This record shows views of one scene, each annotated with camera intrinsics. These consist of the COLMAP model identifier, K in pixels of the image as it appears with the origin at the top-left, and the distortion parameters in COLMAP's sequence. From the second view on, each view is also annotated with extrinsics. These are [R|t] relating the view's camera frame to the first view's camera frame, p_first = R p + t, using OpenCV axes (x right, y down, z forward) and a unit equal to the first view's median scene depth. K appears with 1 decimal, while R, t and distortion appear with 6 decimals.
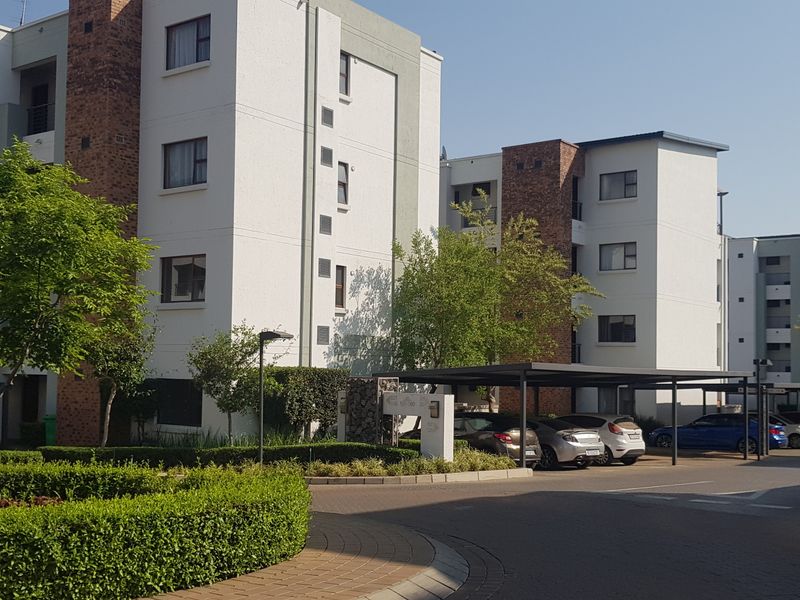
lens RADIAL K [[898.5, 0, 398.5], [0, 898.5, 324.4], [0, 0, 1]] dist [0.024672, -0.008487]
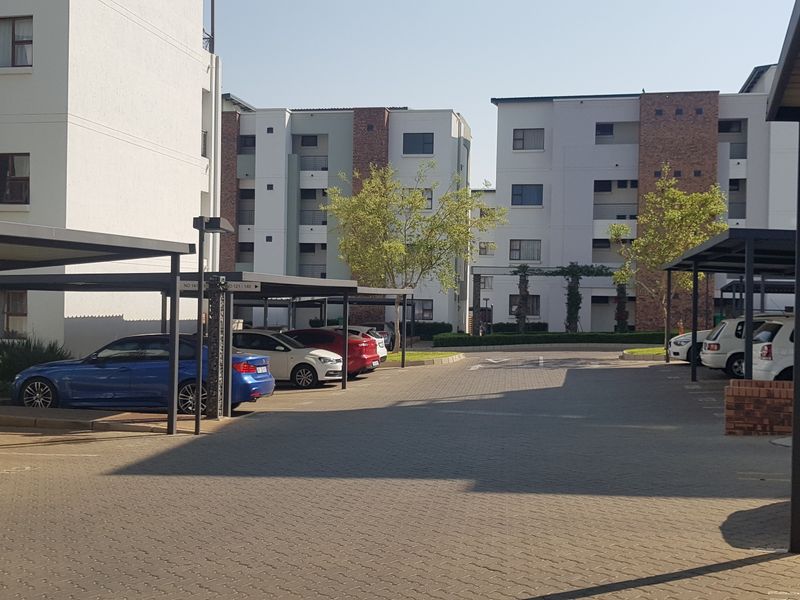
lens RADIAL K [[900.8, 0, 400.0], [0, 900.8, 300.0], [0, 0, 1]] dist [0.121709, -0.488998]
pose [[0.893094, -0.003675, 0.449856, 0.277372], [-0.023575, 0.998210, 0.054959, 0.052996], [-0.449253, -0.059689, 0.891409, 0.532174]]
